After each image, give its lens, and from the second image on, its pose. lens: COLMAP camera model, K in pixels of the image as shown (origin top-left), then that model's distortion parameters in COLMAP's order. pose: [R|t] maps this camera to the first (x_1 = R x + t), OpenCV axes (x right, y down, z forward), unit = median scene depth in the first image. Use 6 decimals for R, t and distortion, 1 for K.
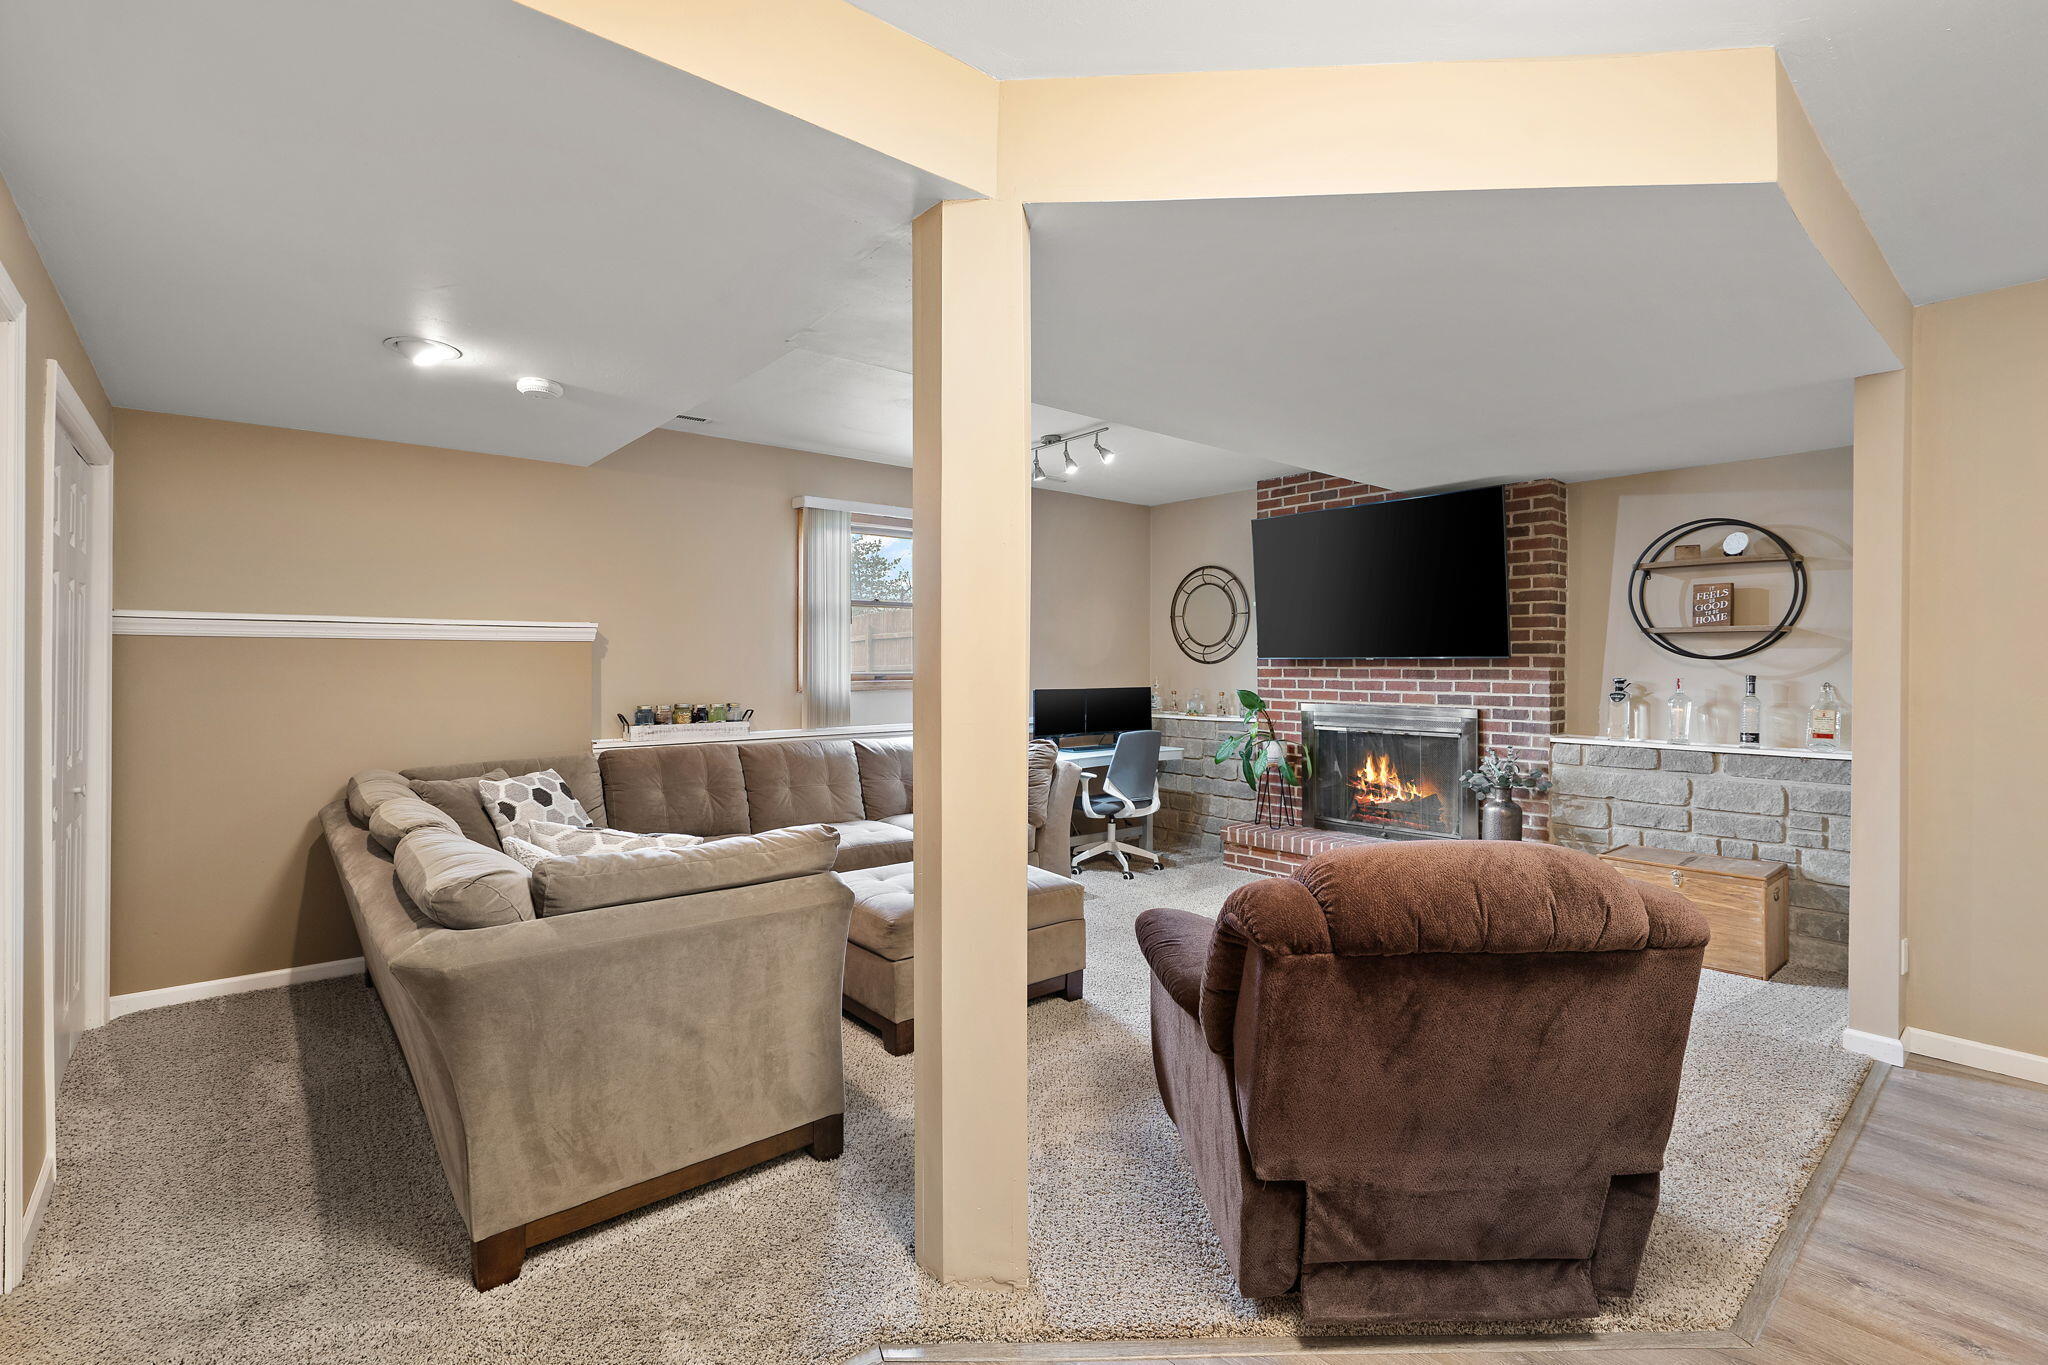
lens RADIAL K [[920.8, 0, 1030.5], [0, 920.8, 670.3], [0, 0, 1]] dist [-0.001184, 0.000123]
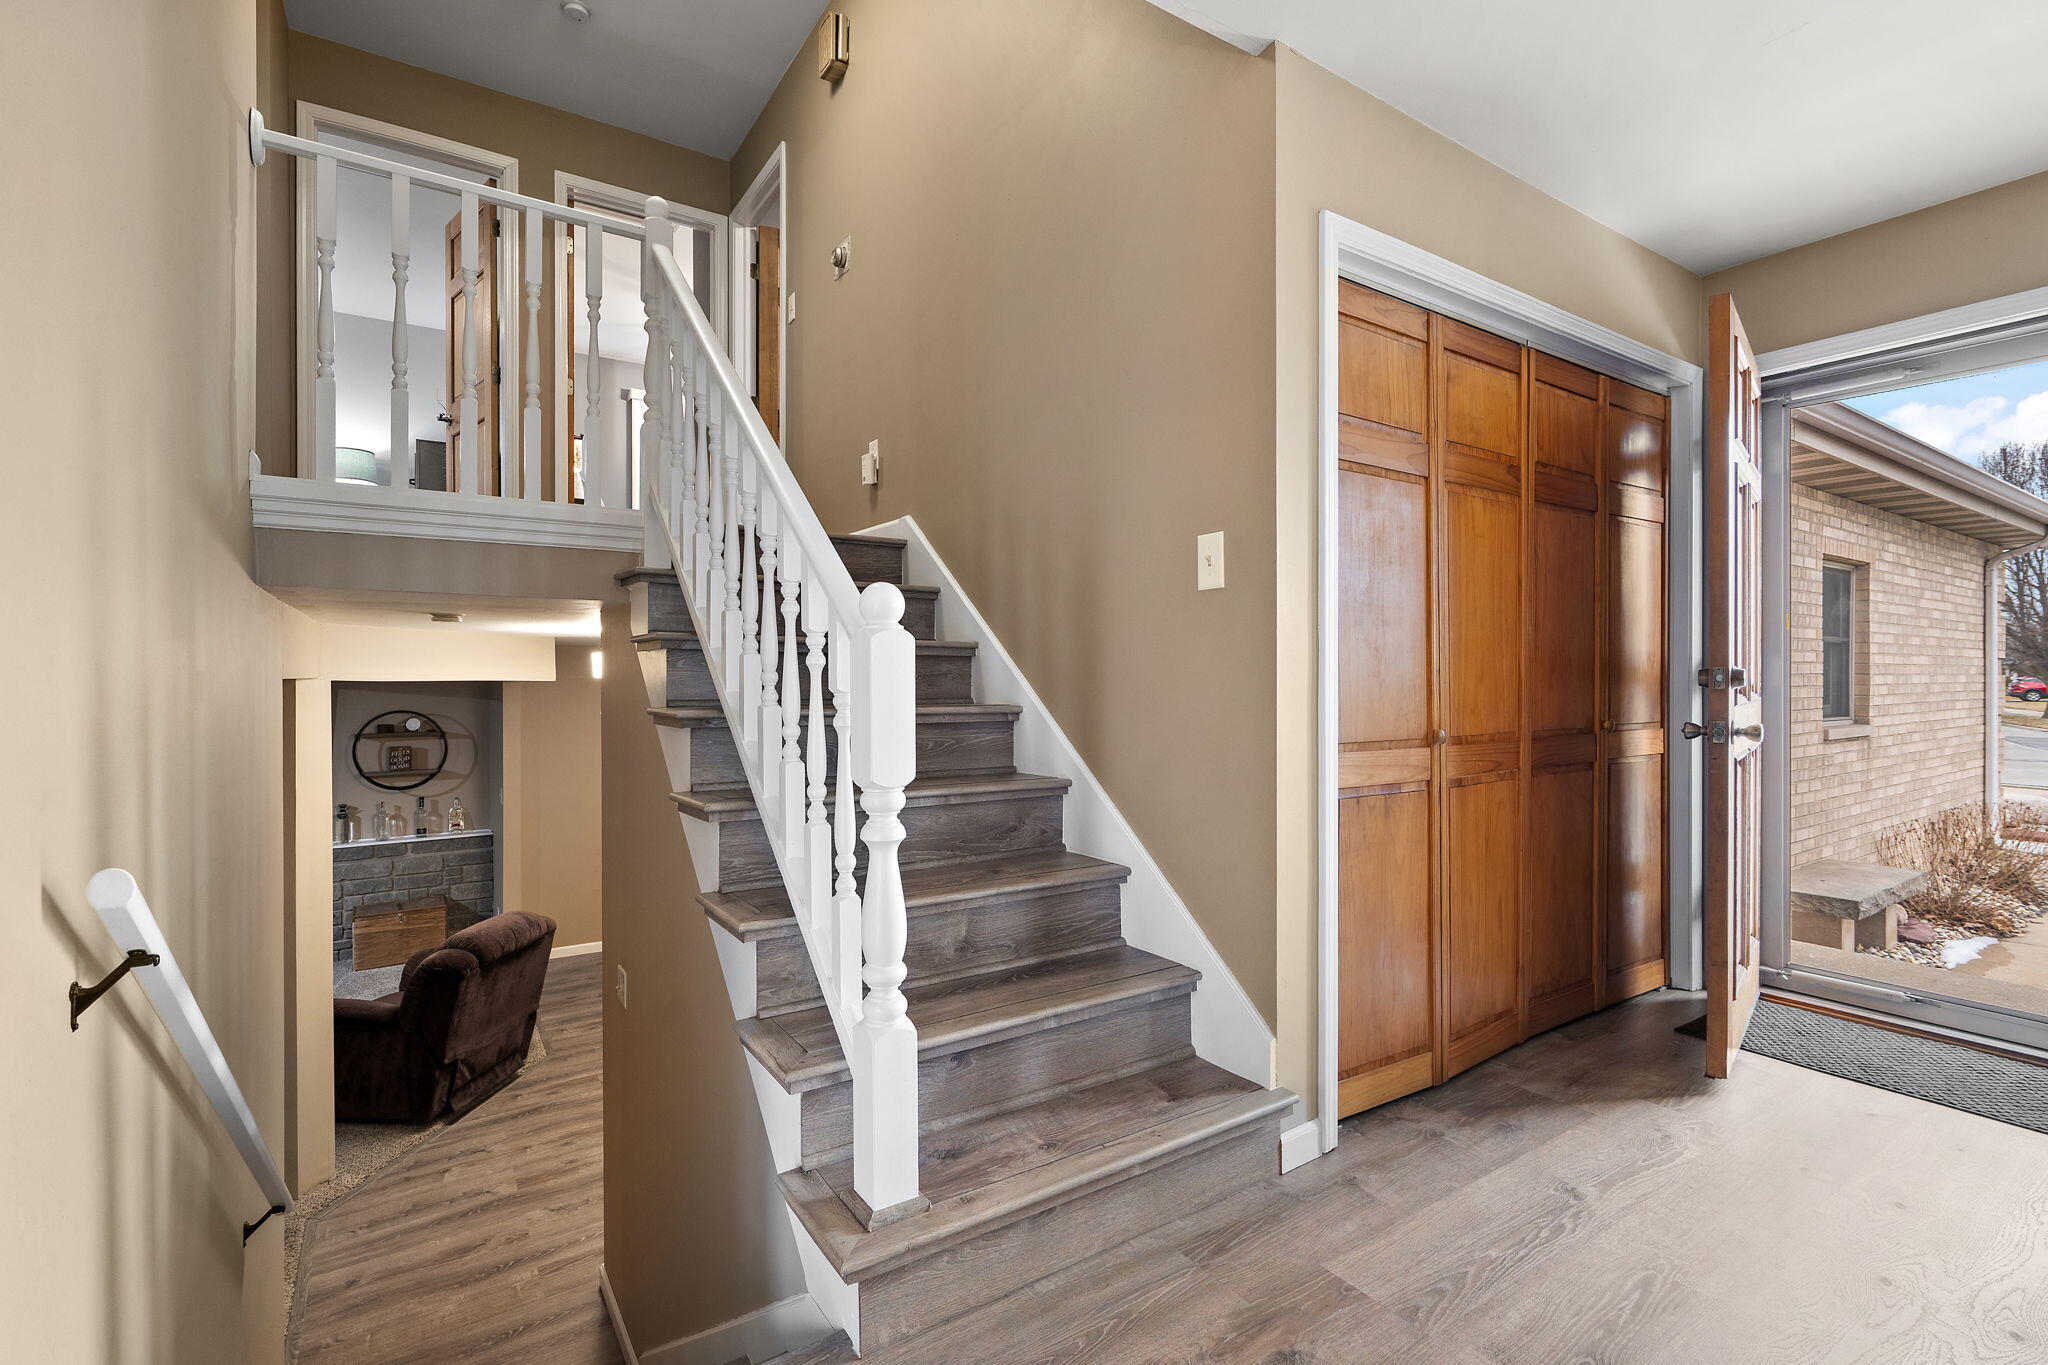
lens RADIAL K [[941.6, 0, 1024.0], [0, 941.6, 682.5], [0, 0, 1]] dist [0.001056, 0.000138]
pose [[0.115726, -0.011779, 0.993211, -0.815013], [0.002015, 0.999930, 0.011624, -0.210261], [-0.993279, 0.000656, 0.115741, -0.354709]]
